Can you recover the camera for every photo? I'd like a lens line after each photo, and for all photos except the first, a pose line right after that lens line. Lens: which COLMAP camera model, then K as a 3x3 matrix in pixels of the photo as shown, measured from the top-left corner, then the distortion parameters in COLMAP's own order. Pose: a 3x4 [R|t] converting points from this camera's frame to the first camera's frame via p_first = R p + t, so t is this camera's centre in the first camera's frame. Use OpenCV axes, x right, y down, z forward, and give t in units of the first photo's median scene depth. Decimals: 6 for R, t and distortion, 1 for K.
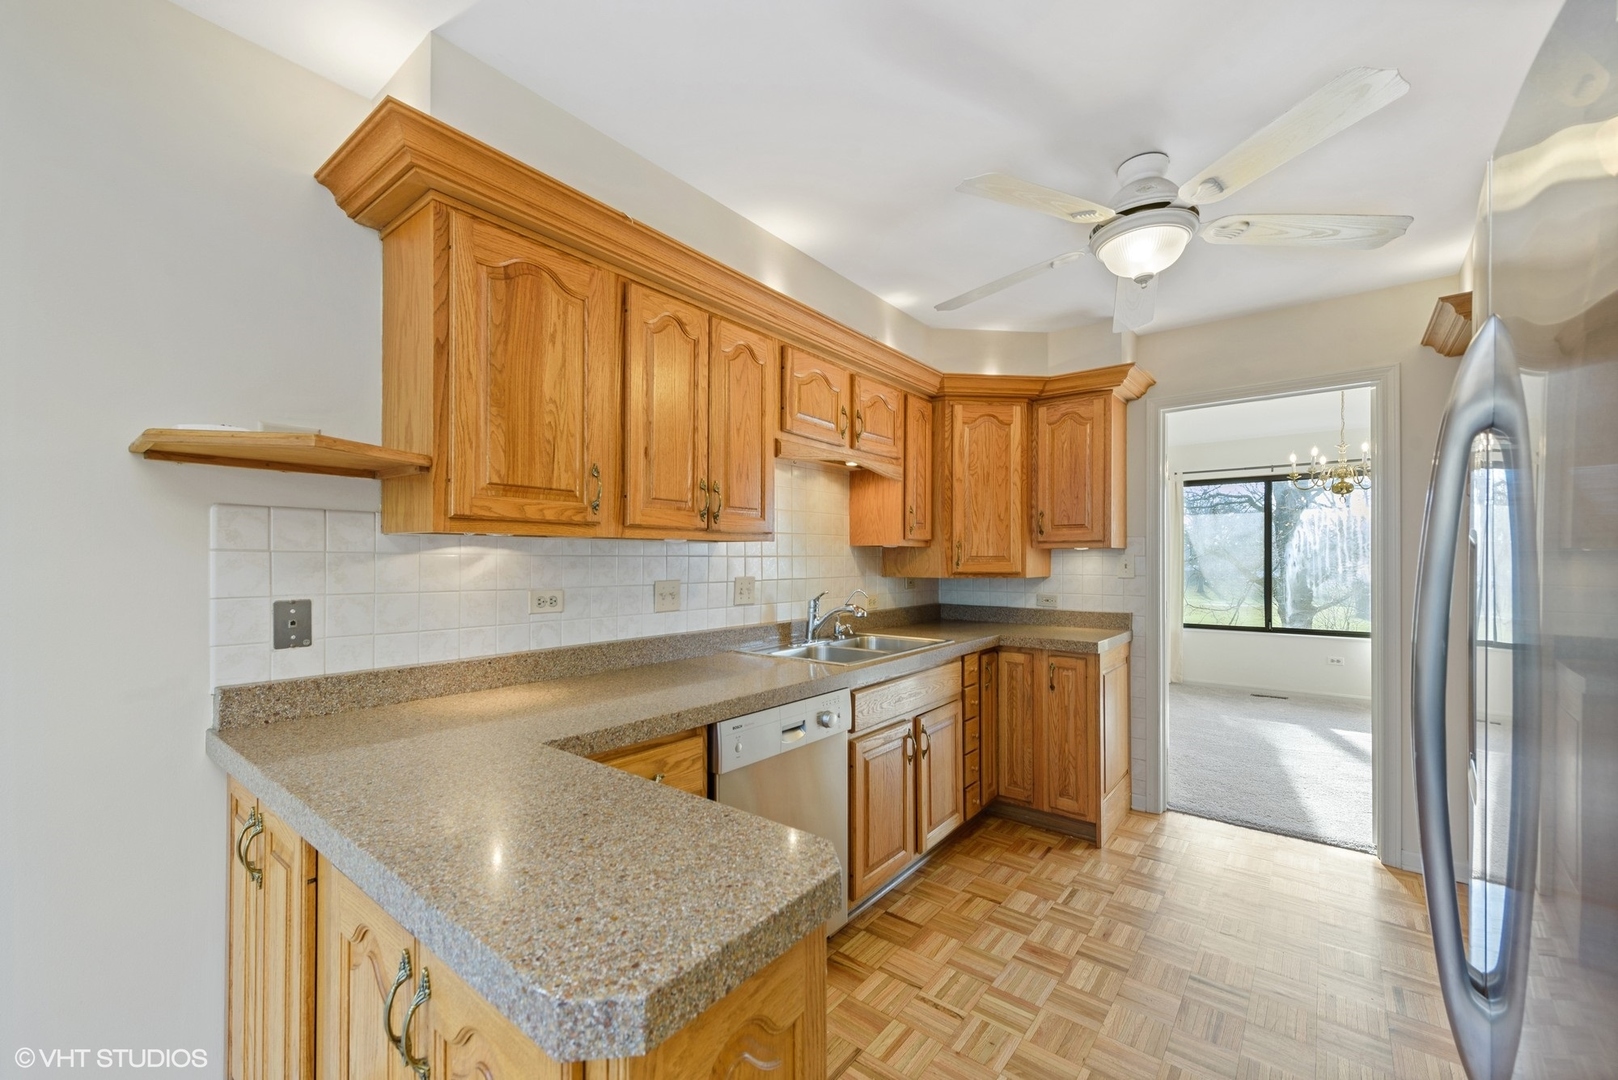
lens RADIAL K [[646.1, 0, 799.1], [0, 646.1, 550.8], [0, 0, 1]] dist [0.000195, 0.000022]
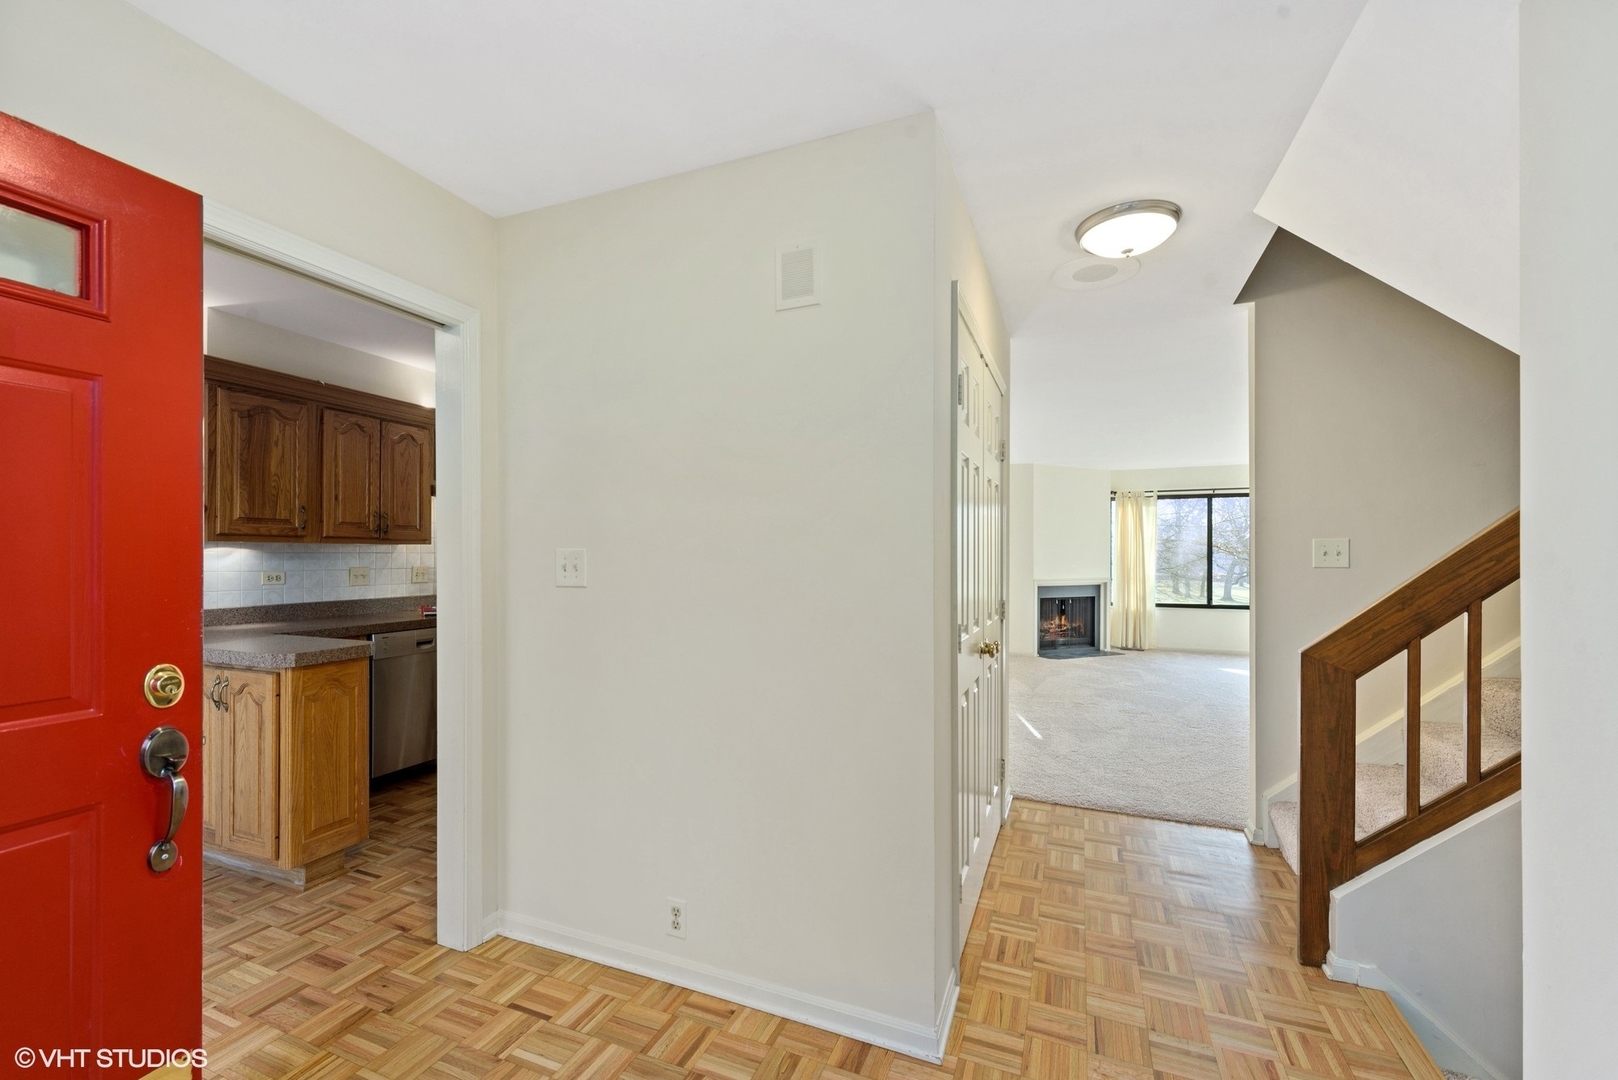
lens RADIAL K [[659.7, 0, 809.6], [0, 659.7, 549.4], [0, 0, 1]] dist [0.000593, -0.000127]
pose [[0.955644, -0.001812, 0.294518, 0.532863], [0.002080, 0.999998, -0.000595, 0.002627], [-0.294516, 0.001181, 0.955646, -1.289363]]
